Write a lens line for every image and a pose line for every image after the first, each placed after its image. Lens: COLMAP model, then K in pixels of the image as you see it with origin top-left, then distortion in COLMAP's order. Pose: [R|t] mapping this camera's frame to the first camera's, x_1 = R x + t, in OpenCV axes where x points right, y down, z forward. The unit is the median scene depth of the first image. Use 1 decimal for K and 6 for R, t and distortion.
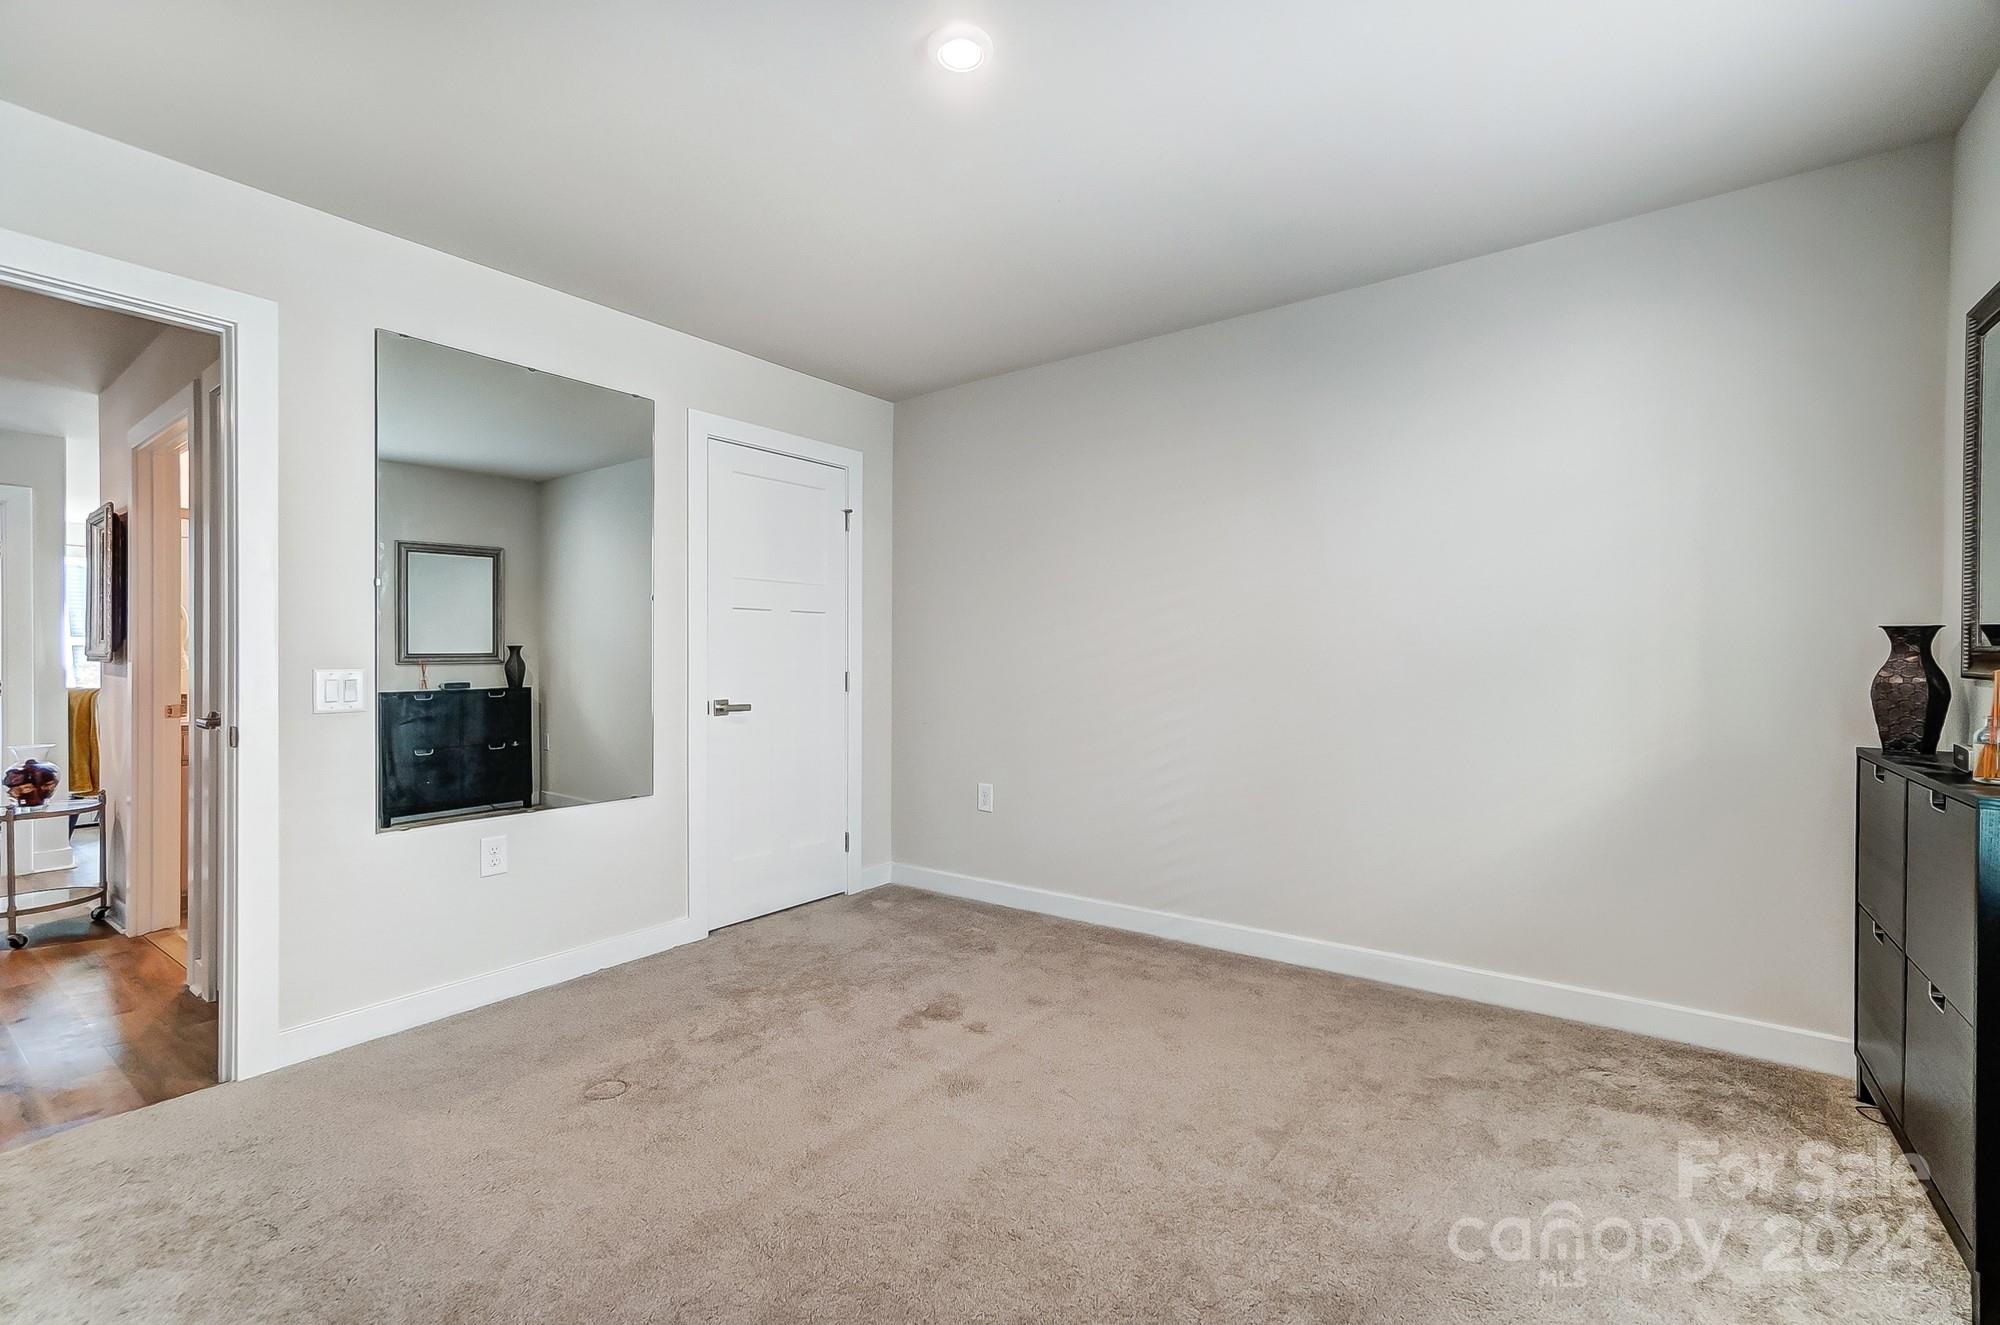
lens RADIAL K [[884.8, 0, 1000.0], [0, 884.8, 662.5], [0, 0, 1]] dist [-0.063064, 0.021757]
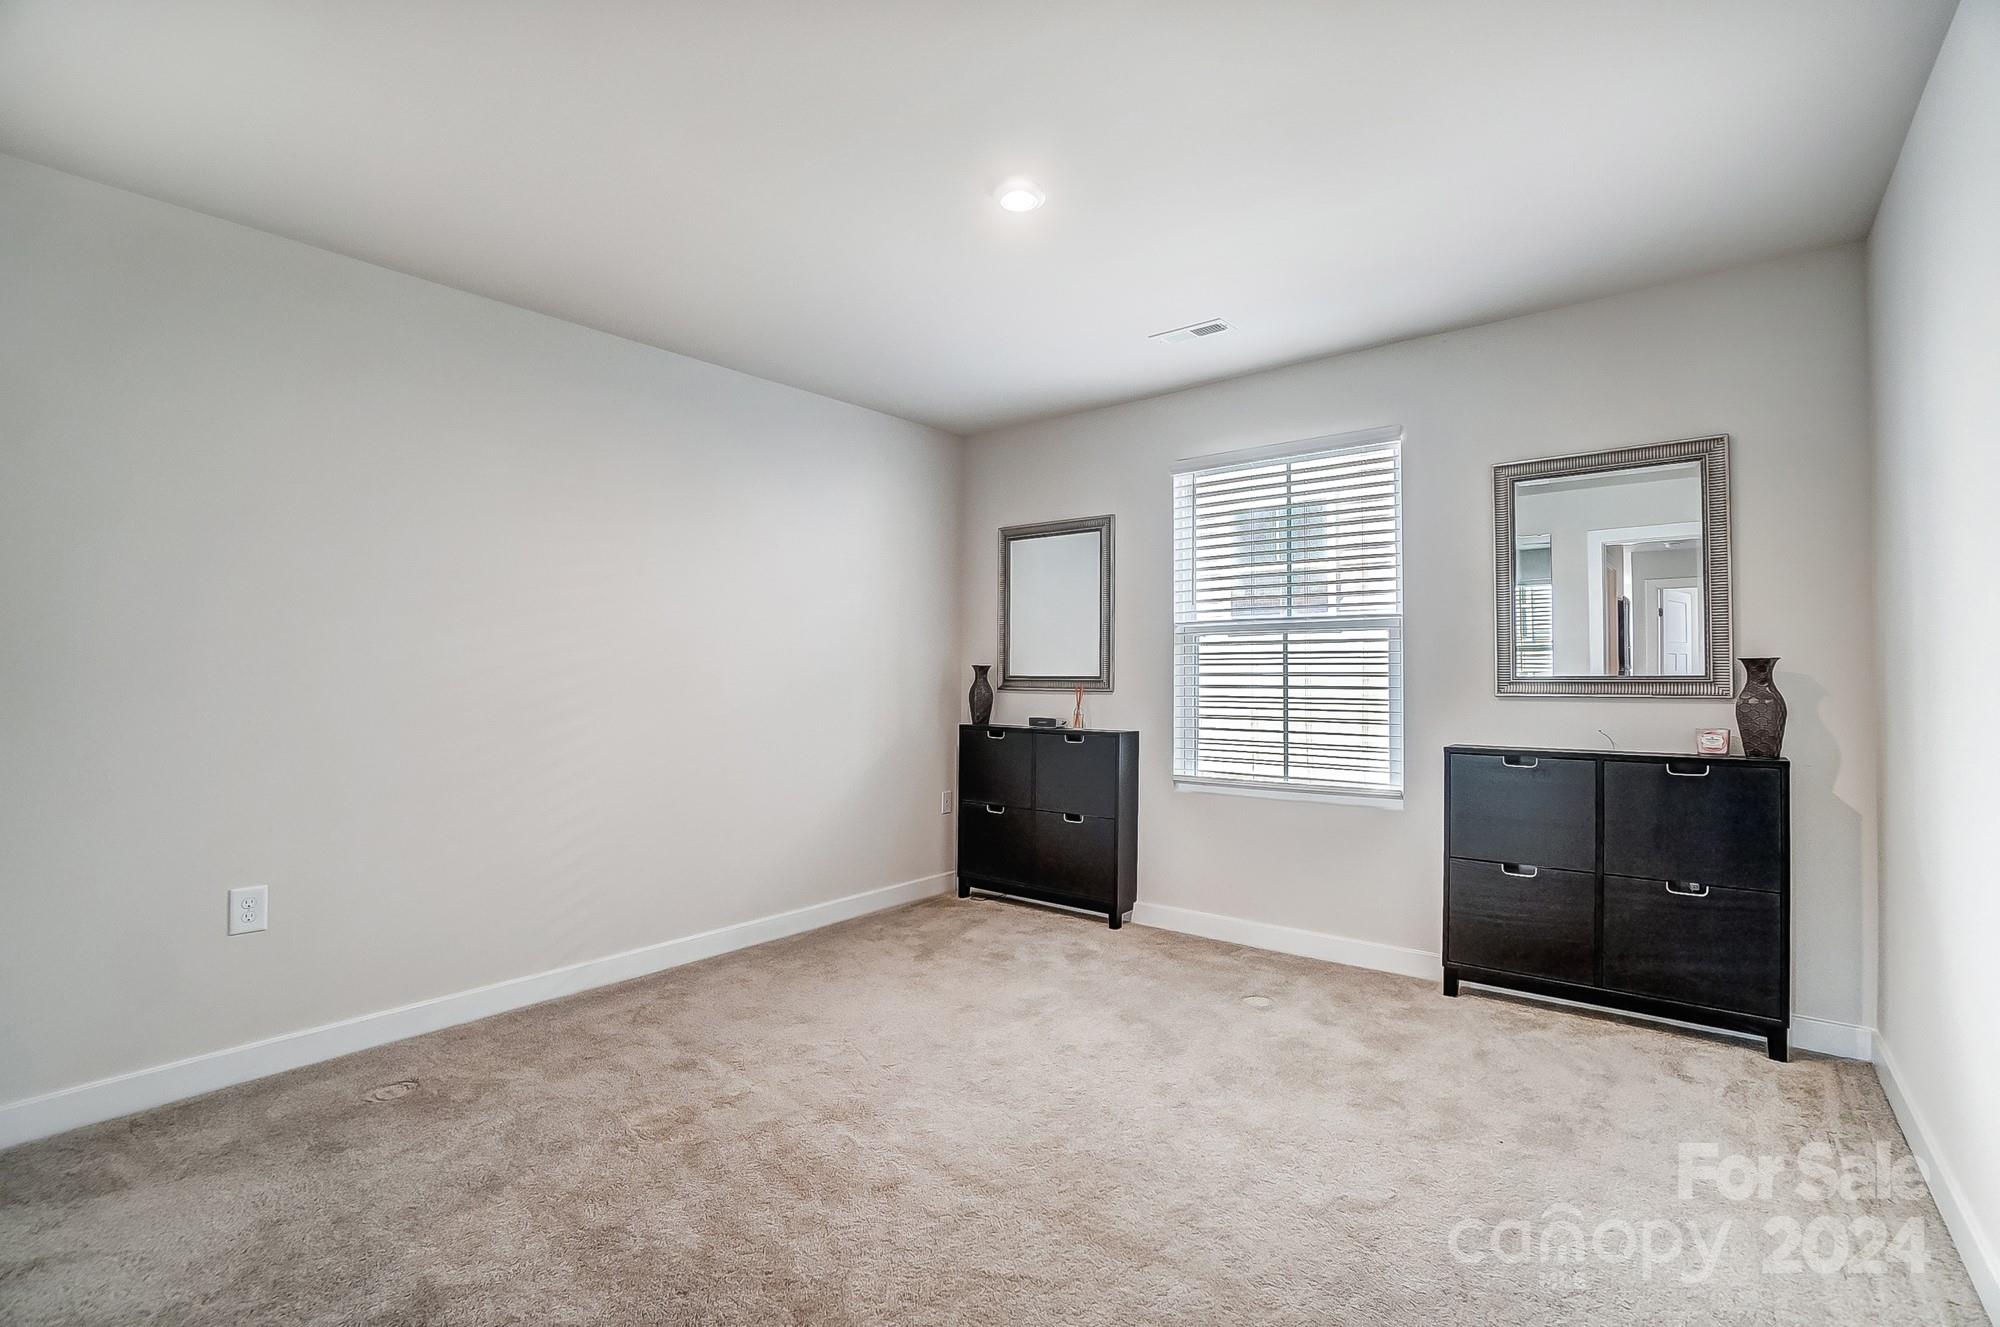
lens RADIAL K [[912.3, 0, 1000.0], [0, 912.3, 663.5], [0, 0, 1]] dist [-0.070612, 0.024931]
pose [[0.007549, 0.018159, 0.999807, -0.901291], [0.006119, 0.999816, -0.018205, -0.004505], [-0.999953, 0.006255, 0.007436, 0.691506]]
